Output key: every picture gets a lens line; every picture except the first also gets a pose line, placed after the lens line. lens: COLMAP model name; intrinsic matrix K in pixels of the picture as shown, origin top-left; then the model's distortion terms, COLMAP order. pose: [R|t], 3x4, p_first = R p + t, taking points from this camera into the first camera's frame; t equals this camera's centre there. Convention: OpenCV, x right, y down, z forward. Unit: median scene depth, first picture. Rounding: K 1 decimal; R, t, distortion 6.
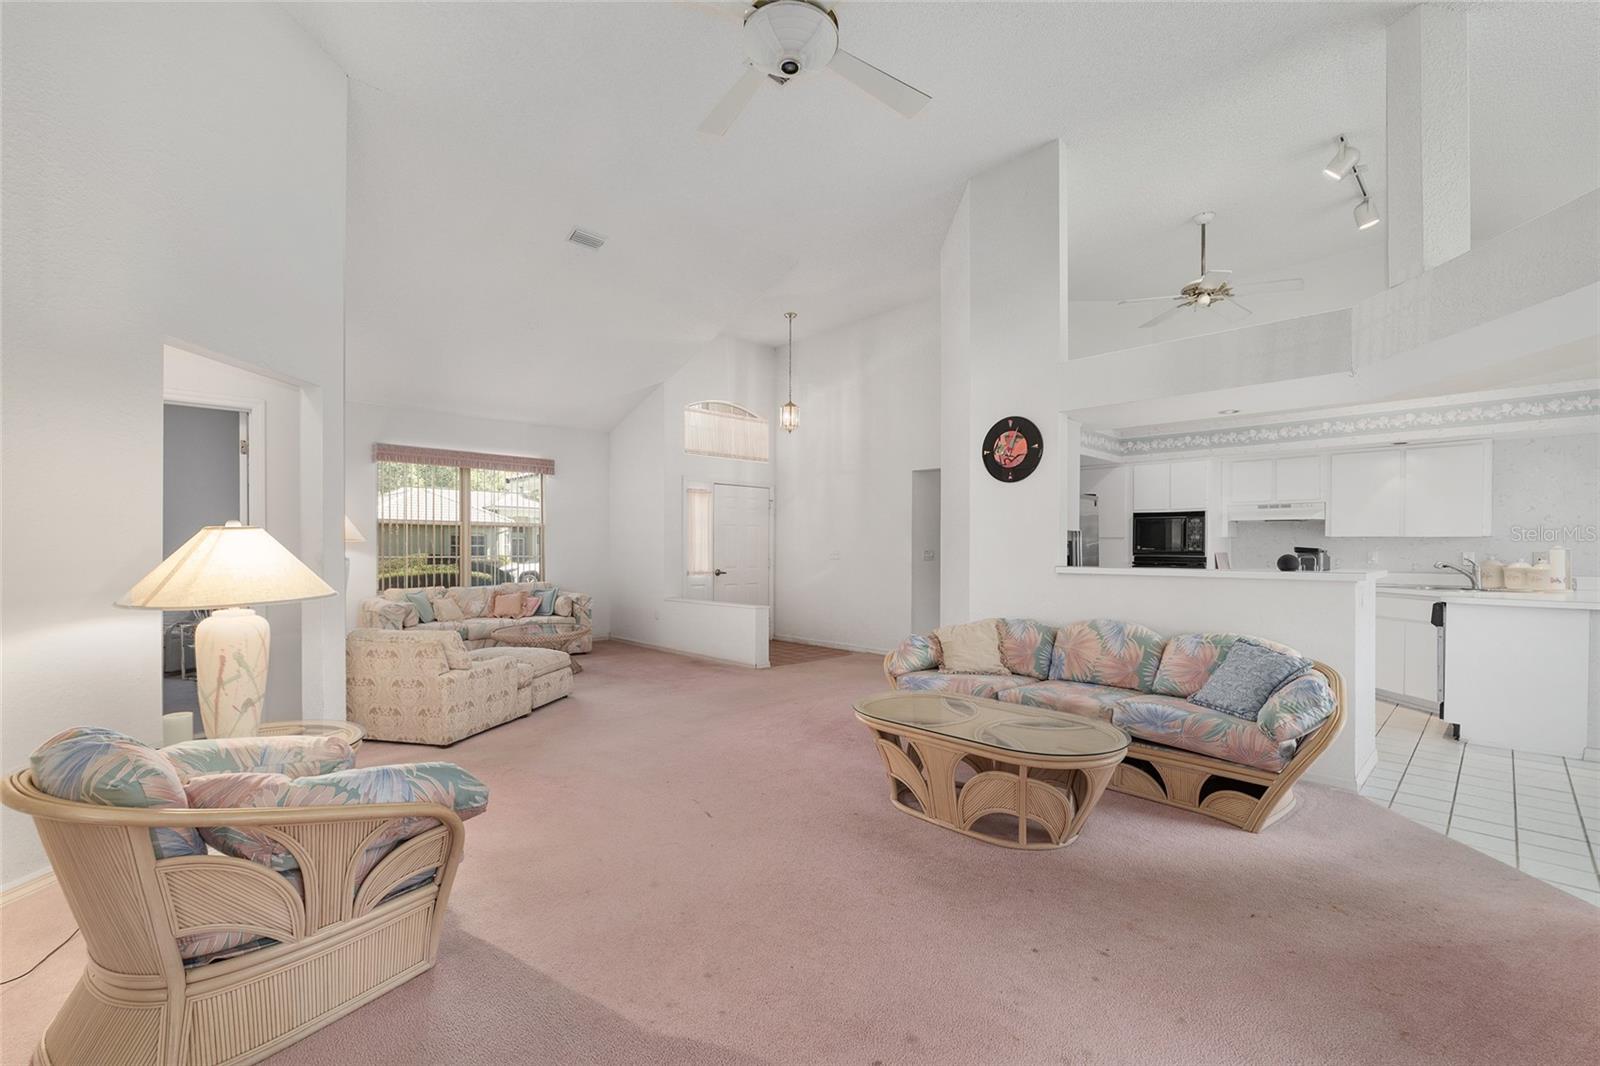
lens RADIAL K [[666.8, 0, 790.1], [0, 666.8, 542.2], [0, 0, 1]] dist [-0.016373, 0.000016]
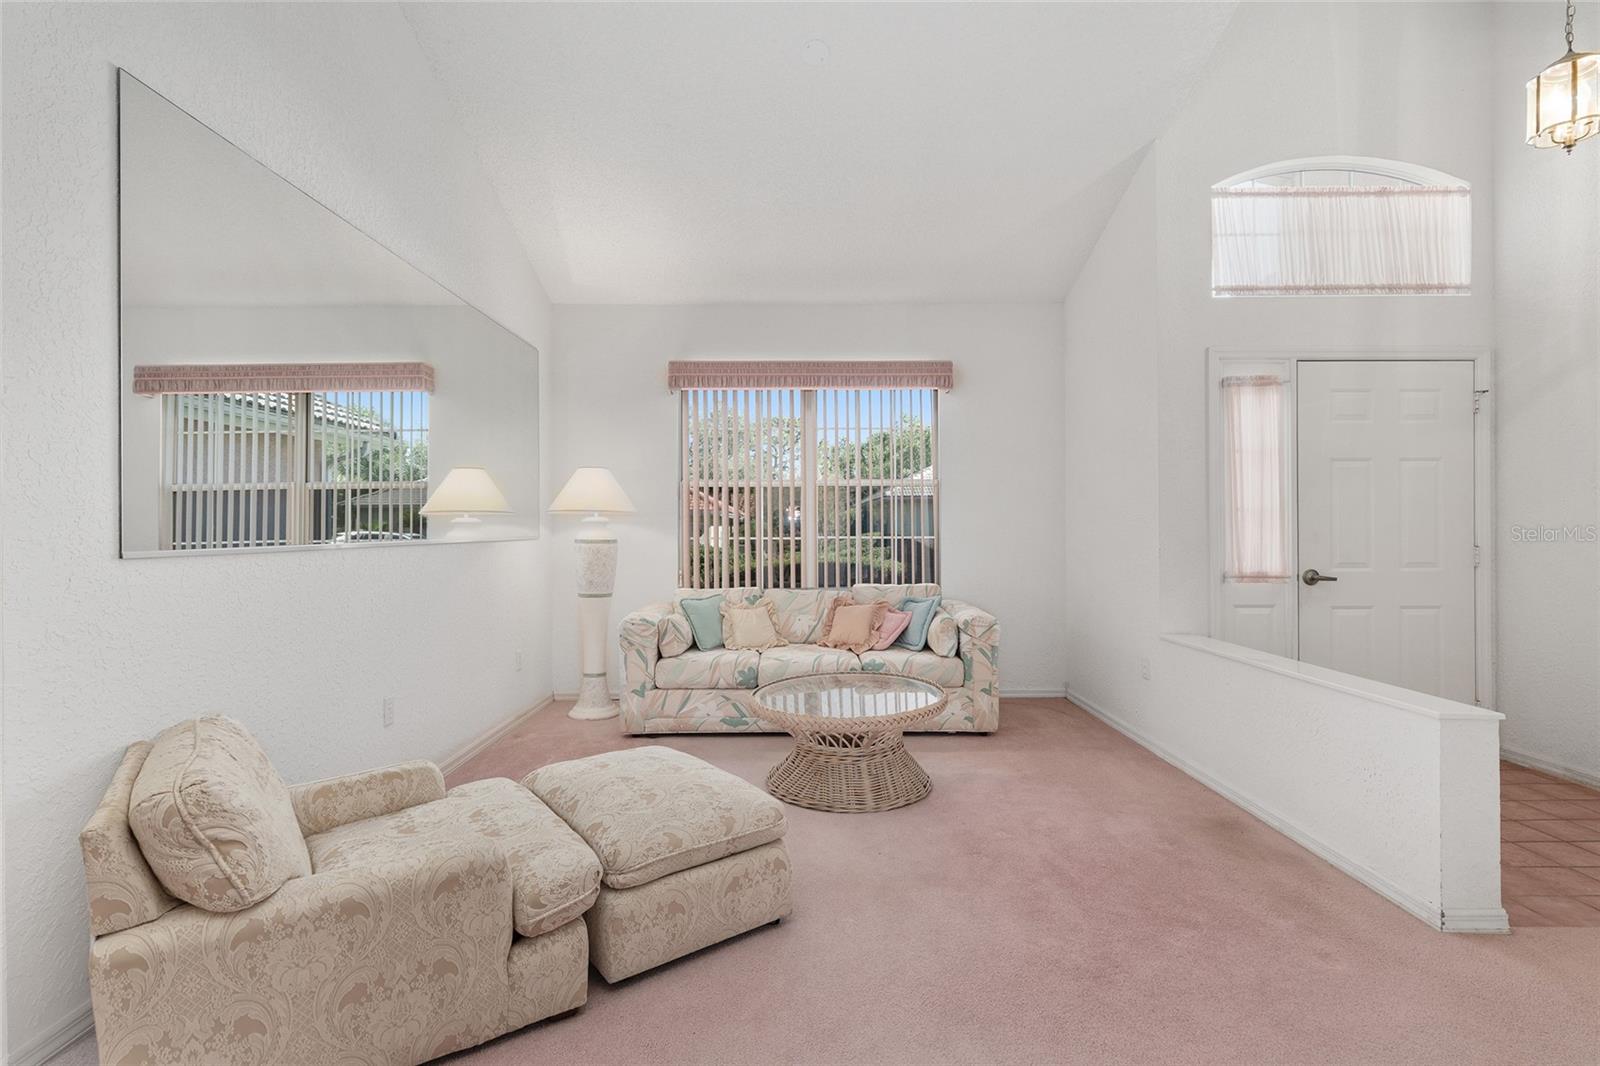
lens RADIAL K [[749.0, 0, 798.0], [0, 749.0, 524.5], [0, 0, 1]] dist [-0.000556, 0.001291]
pose [[0.735245, -0.006597, -0.677770, -0.031321], [0.015530, 0.999854, 0.007115, 0.005481], [0.677624, -0.015757, 0.735240, 0.502757]]
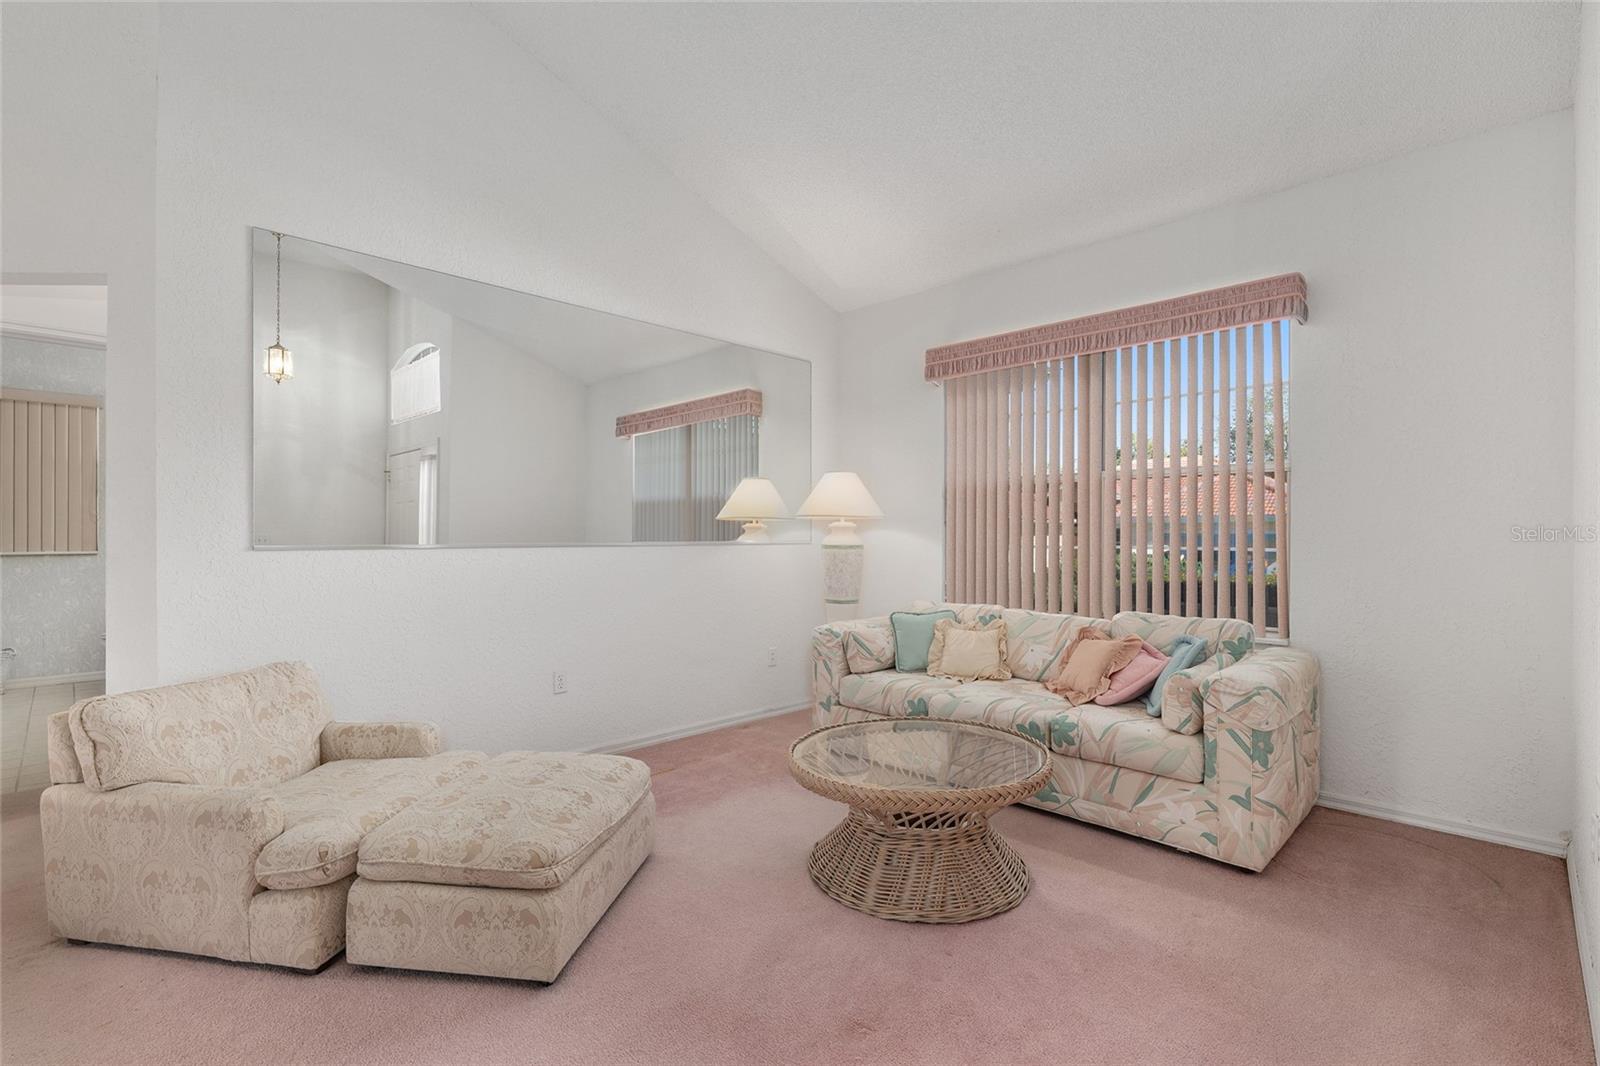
lens RADIAL K [[749.0, 0, 804.4], [0, 749.0, 523.2], [0, 0, 1]] dist [-0.000556, 0.001291]
pose [[0.063919, -0.010278, -0.997902, 0.023992], [0.008896, 0.999913, -0.009729, 0.010124], [0.997915, -0.008256, 0.064005, 0.786416]]
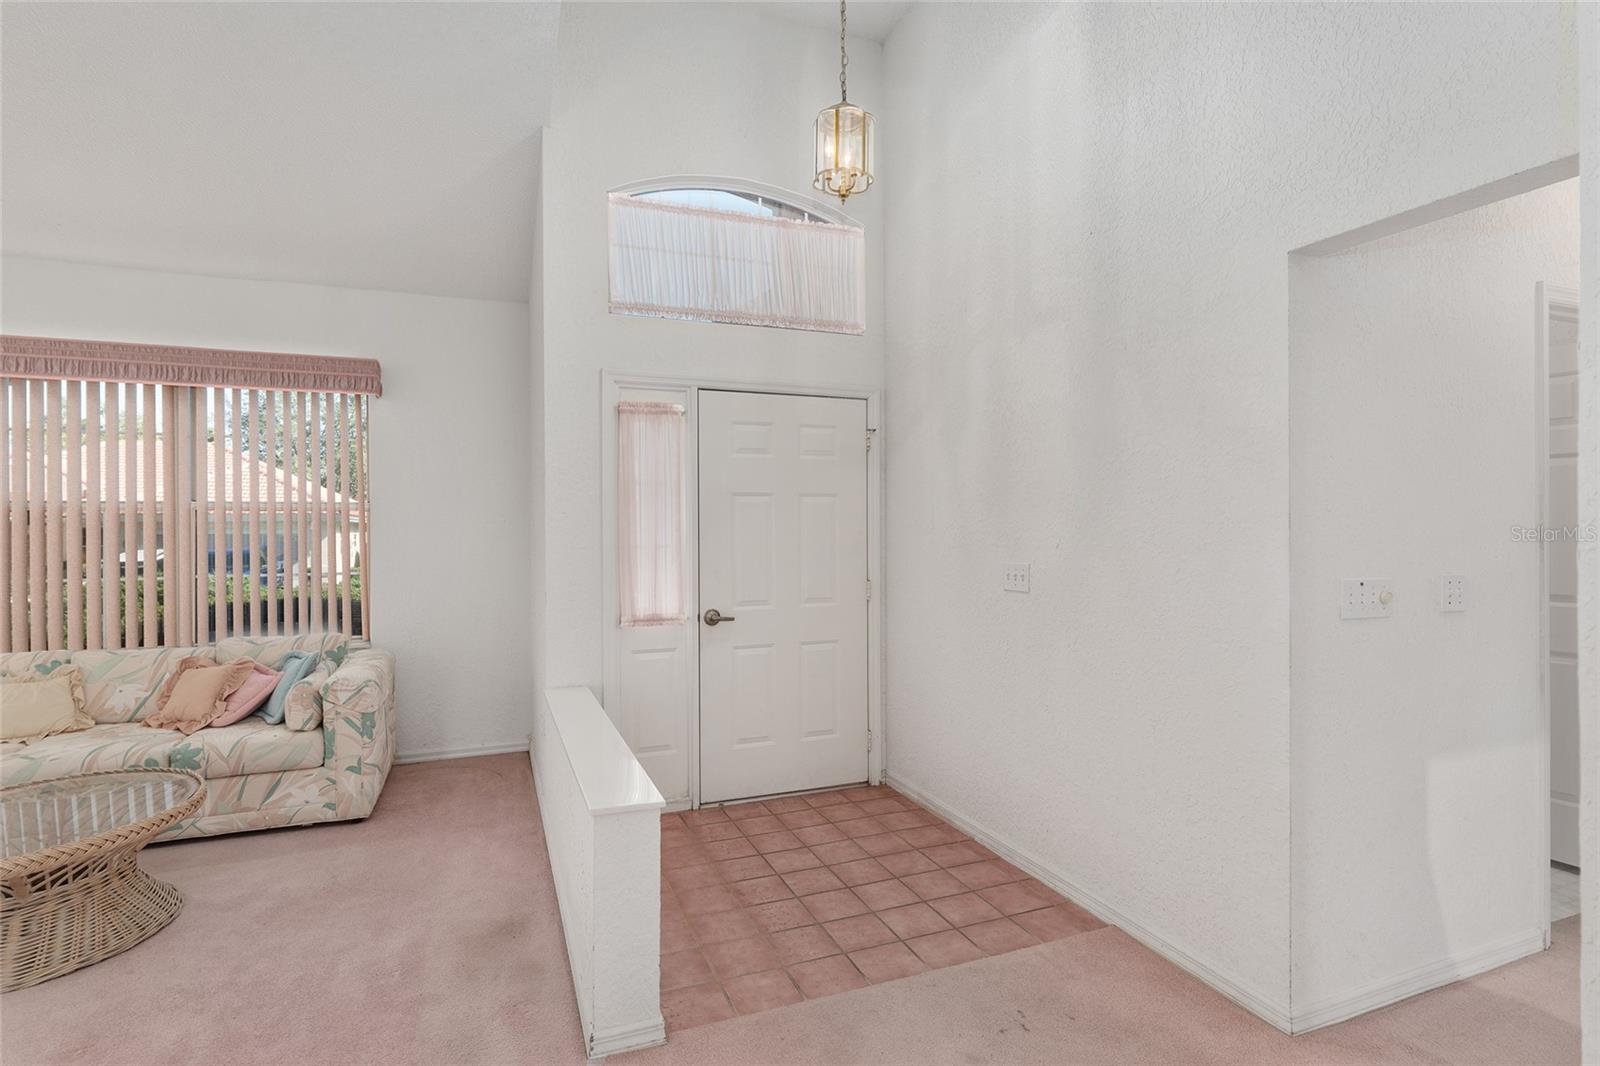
lens RADIAL K [[794.2, 0, 783.4], [0, 794.2, 527.6], [0, 0, 1]] dist [0.011605, -0.003560]
pose [[0.926673, -0.005838, -0.375824, 0.118637], [0.012386, 0.999811, 0.015010, -0.015360], [0.375665, -0.018565, 0.926570, 0.657890]]
